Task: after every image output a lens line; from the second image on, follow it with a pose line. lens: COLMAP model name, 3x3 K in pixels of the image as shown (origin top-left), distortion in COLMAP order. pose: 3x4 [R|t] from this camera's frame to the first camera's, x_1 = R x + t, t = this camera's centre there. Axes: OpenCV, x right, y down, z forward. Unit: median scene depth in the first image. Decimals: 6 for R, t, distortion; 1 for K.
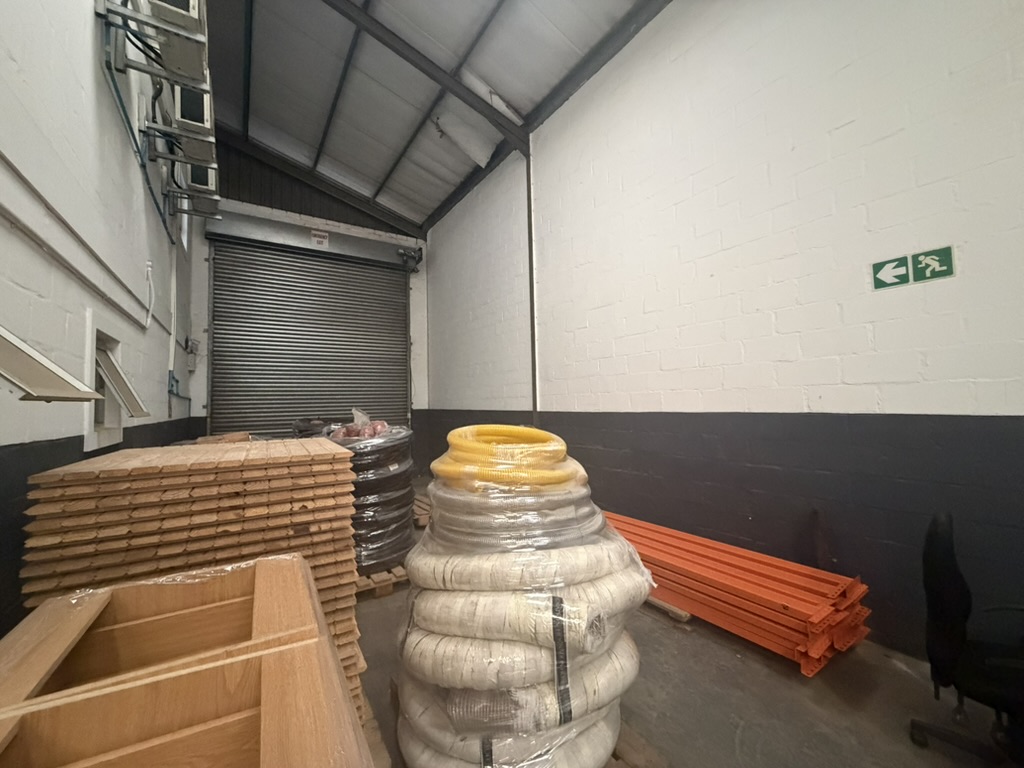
lens RADIAL K [[409.1, 0, 512.3], [0, 409.1, 382.1], [0, 0, 1]] dist [-0.002022, -0.000059]
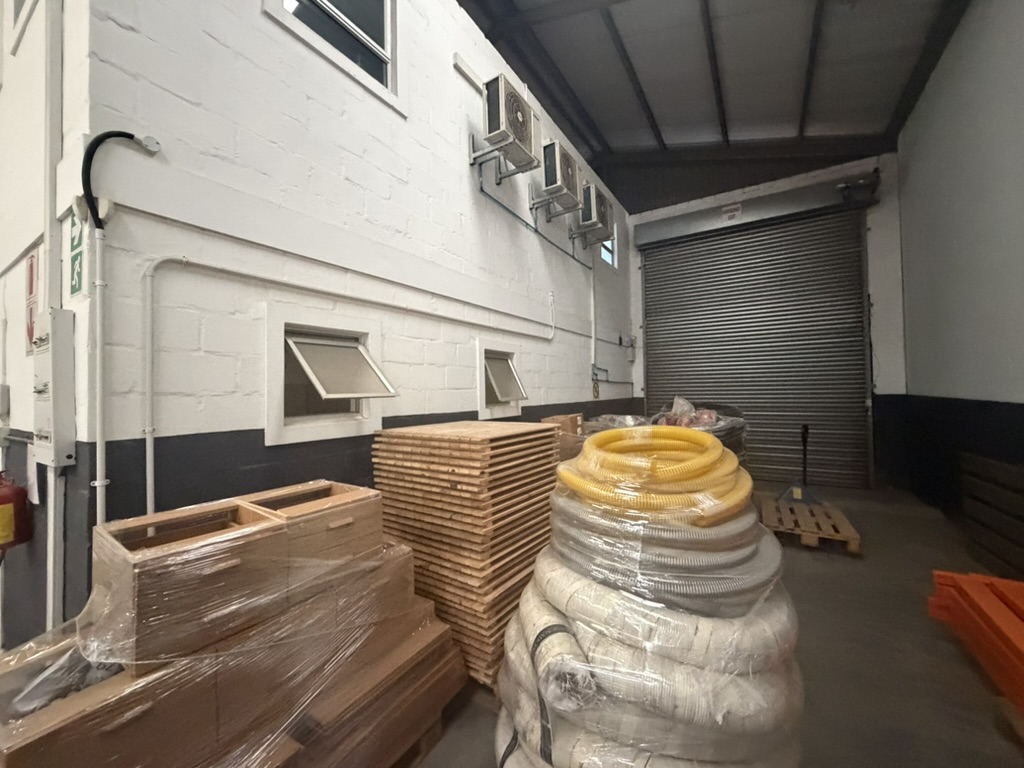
lens RADIAL K [[409.1, 0, 509.5], [0, 409.1, 384.5], [0, 0, 1]] dist [-0.002022, -0.000059]
pose [[0.403610, 0.002067, -0.914929, 0.209442], [0.054160, 0.998190, 0.026147, -0.007480], [0.913327, -0.060106, 0.402768, 0.137803]]
